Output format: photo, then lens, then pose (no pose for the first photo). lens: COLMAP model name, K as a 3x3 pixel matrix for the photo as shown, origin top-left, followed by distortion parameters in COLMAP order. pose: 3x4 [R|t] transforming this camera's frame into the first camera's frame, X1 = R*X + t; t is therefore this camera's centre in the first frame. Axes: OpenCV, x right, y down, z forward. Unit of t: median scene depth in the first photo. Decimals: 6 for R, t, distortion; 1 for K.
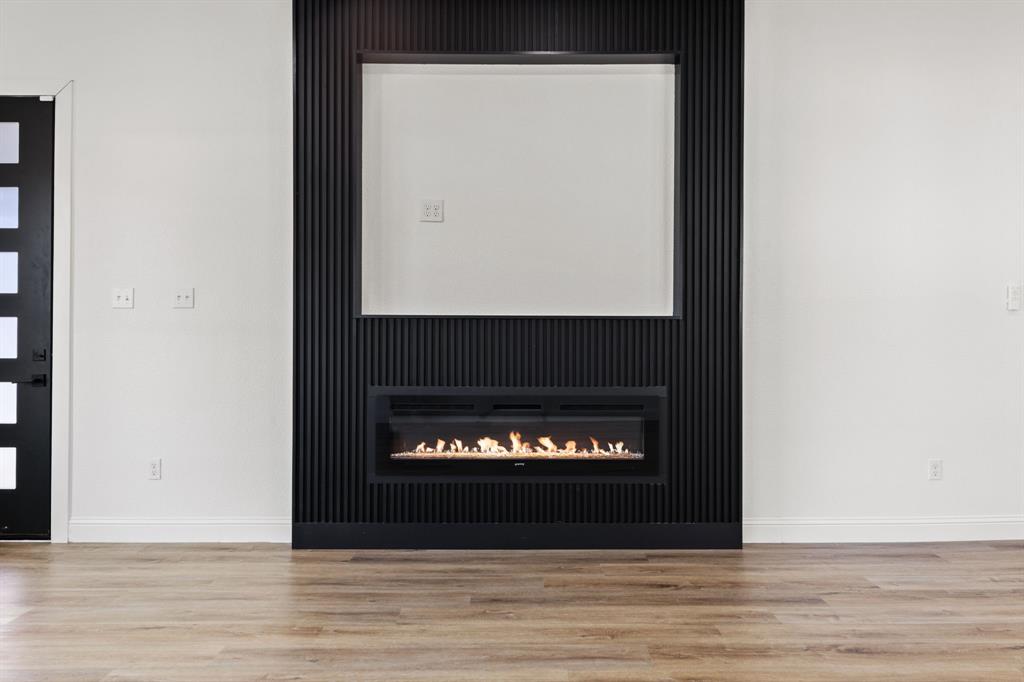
lens RADIAL K [[634.5, 0, 512.1], [0, 634.5, 336.8], [0, 0, 1]] dist [0.011177, -0.003235]
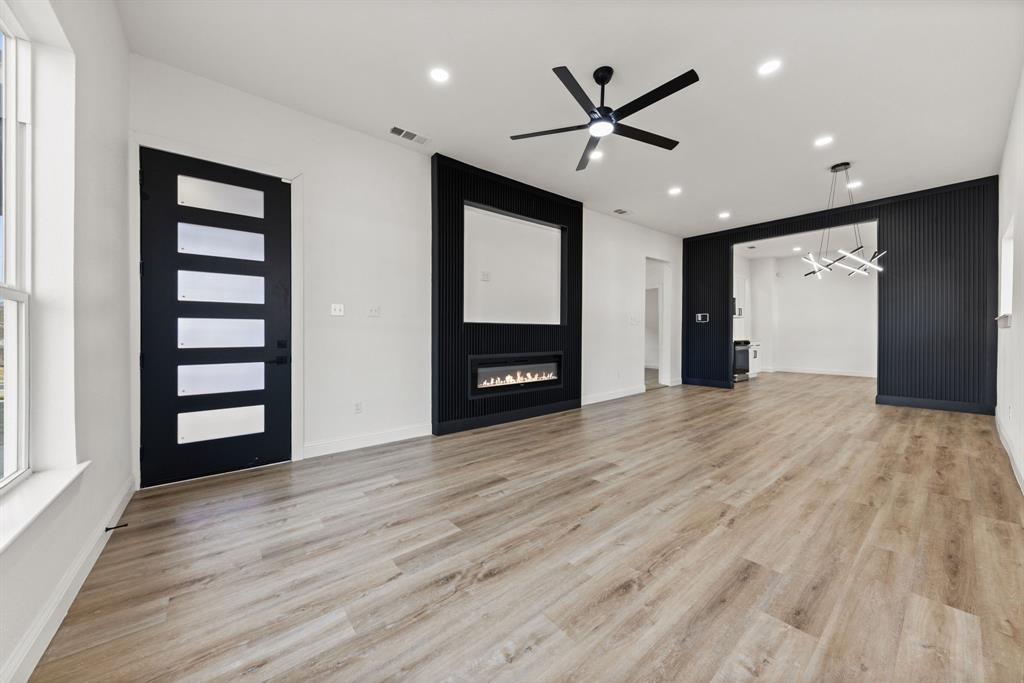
lens RADIAL K [[357.3, 0, 509.7], [0, 357.3, 337.4], [0, 0, 1]] dist [-0.001606, -0.000086]
pose [[0.782306, -0.008451, 0.622837, -0.864236], [-0.004291, 0.999811, 0.018955, -0.007064], [-0.622880, -0.017501, 0.782122, -0.037907]]
